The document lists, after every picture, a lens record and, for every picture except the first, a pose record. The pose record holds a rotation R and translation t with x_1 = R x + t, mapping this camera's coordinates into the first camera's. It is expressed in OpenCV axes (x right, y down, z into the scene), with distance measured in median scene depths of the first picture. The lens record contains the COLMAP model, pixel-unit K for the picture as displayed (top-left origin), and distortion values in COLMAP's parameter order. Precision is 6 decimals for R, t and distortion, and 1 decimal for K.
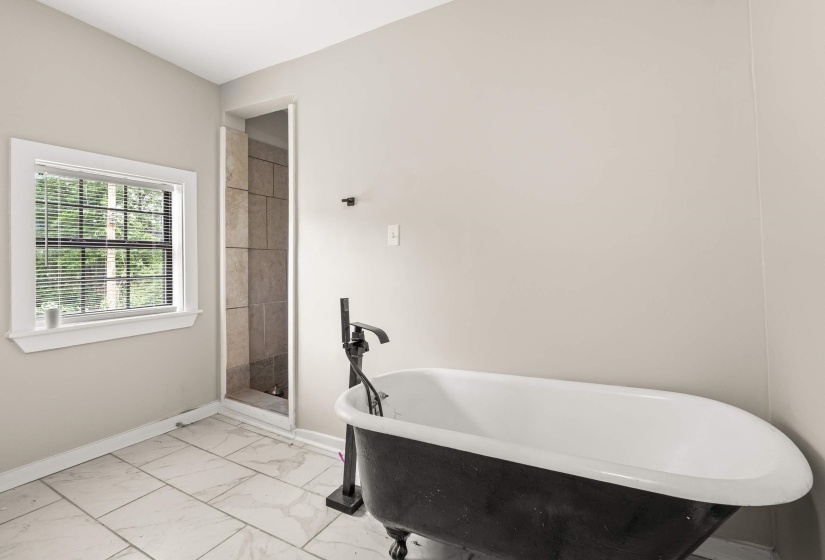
lens RADIAL K [[382.0, 0, 436.1], [0, 382.0, 250.8], [0, 0, 1]] dist [-0.003238, -0.000379]
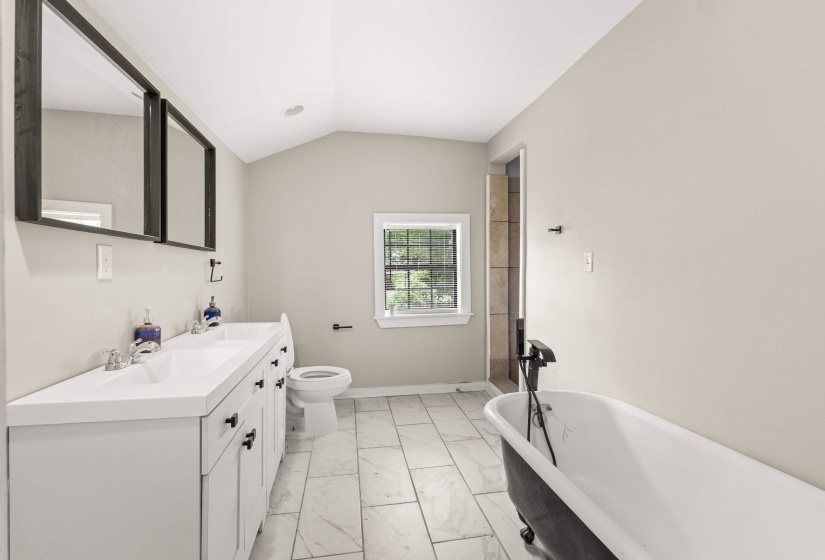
lens RADIAL K [[365.1, 0, 414.6], [0, 365.1, 274.2], [0, 0, 1]] dist [0.003270, 0.000136]
pose [[0.618924, 0.018555, -0.785232, 0.283857], [0.020366, 0.999006, 0.039659, -0.042508], [0.785187, -0.040538, 0.617931, 0.019173]]
